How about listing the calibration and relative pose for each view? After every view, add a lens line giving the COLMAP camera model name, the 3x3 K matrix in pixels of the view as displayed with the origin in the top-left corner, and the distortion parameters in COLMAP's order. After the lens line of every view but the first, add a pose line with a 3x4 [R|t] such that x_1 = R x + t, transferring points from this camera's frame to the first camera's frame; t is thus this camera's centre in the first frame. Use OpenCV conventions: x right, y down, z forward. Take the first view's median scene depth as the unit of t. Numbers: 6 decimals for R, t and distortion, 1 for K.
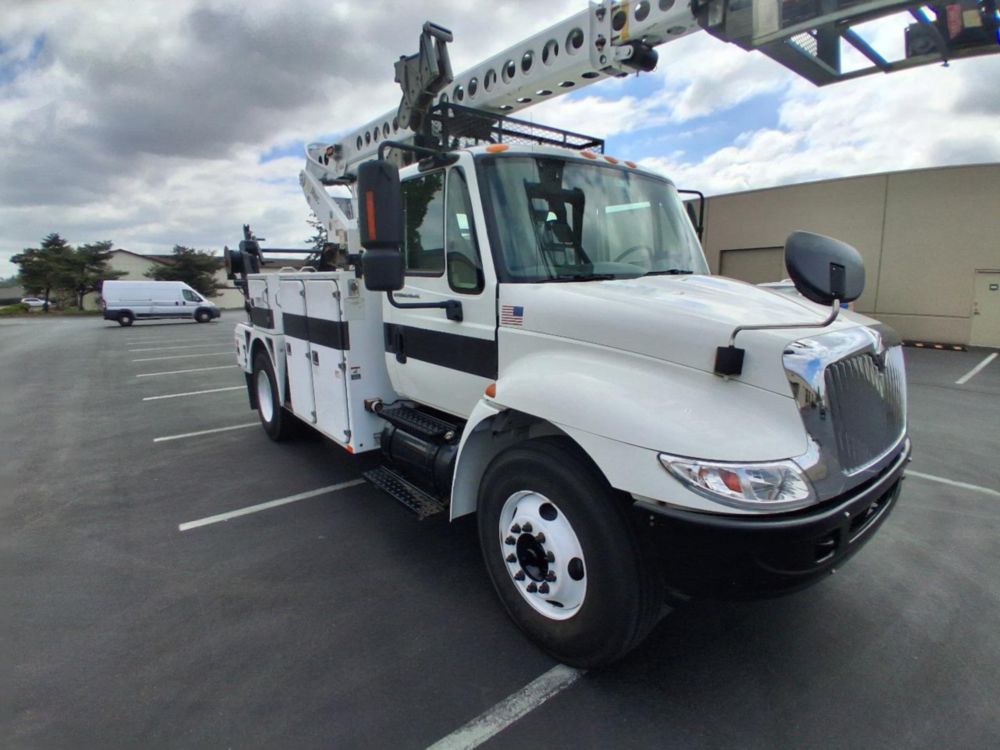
lens RADIAL K [[506.6, 0, 504.3], [0, 506.6, 383.6], [0, 0, 1]] dist [0.002555, -0.046621]
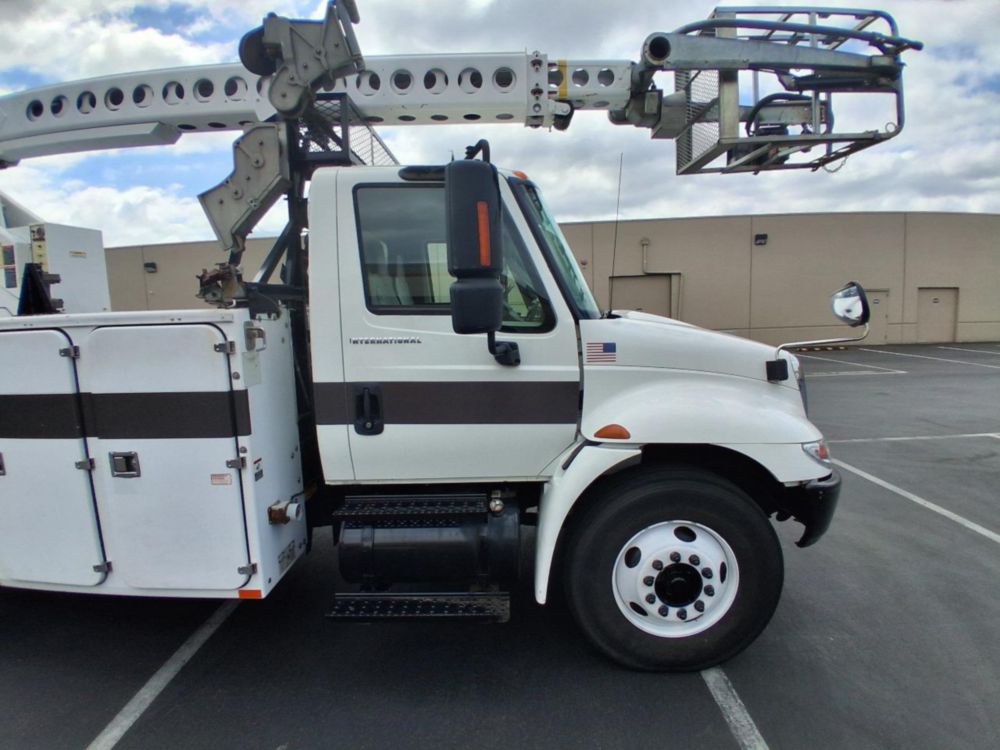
lens RADIAL K [[506.6, 0, 504.3], [0, 506.6, 383.6], [0, 0, 1]] dist [0.002555, -0.046621]
pose [[0.634174, -0.115839, 0.764464, -0.734944], [0.172283, 0.985027, 0.006340, -0.099710], [-0.753752, 0.127684, 0.644636, 0.457440]]
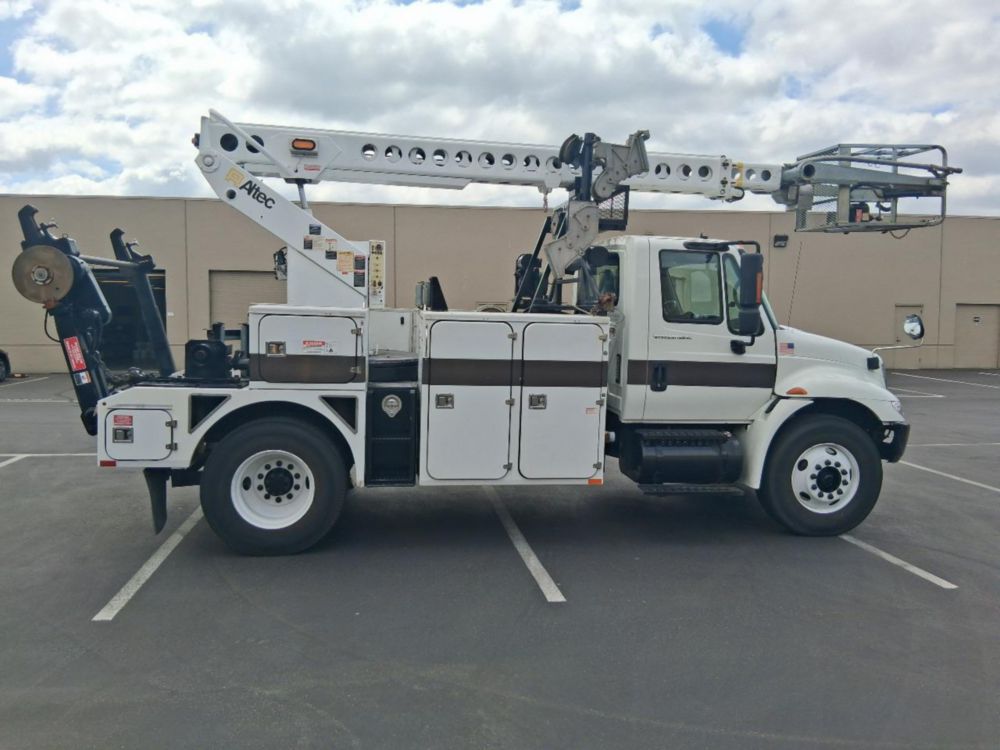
lens RADIAL K [[746.7, 0, 515.3], [0, 746.7, 369.1], [0, 0, 1]] dist [0.113869, -0.197383]
pose [[0.500182, -0.047714, 0.864605, -2.325398], [0.147921, 0.988513, -0.031022, -0.106240], [-0.853193, 0.143410, 0.501494, 0.442597]]
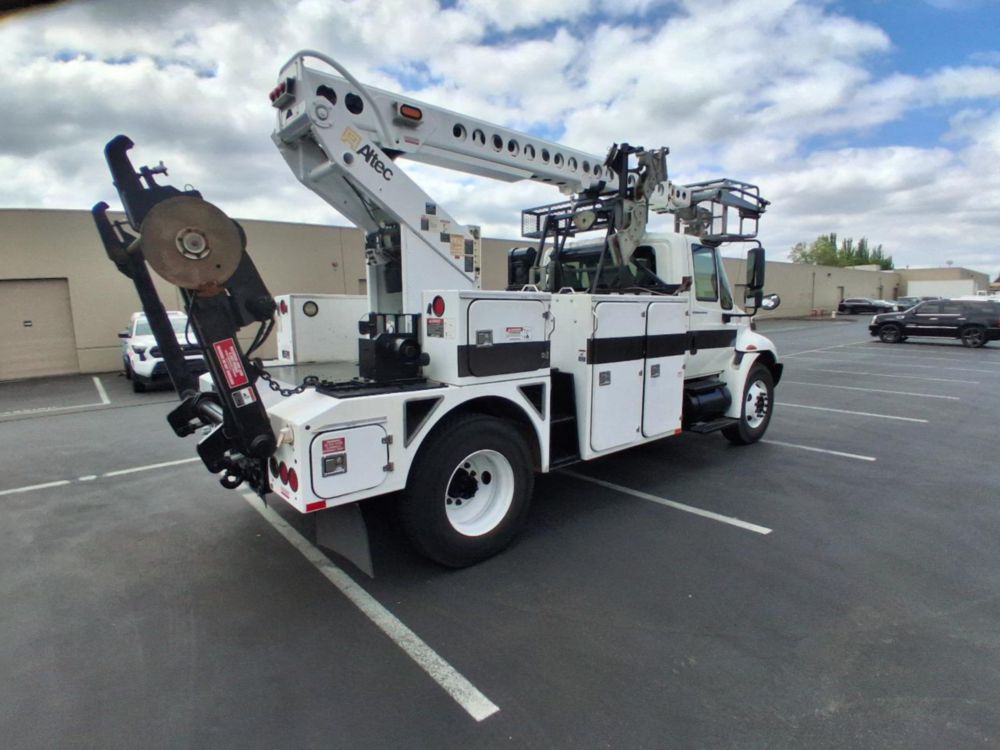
lens RADIAL K [[506.6, 0, 504.3], [0, 506.6, 383.6], [0, 0, 1]] dist [0.002555, -0.046621]
pose [[-0.034842, -0.137567, 0.989879, -2.113911], [0.209336, 0.967504, 0.141826, -0.362842], [-0.977223, 0.212159, -0.004912, 1.916485]]
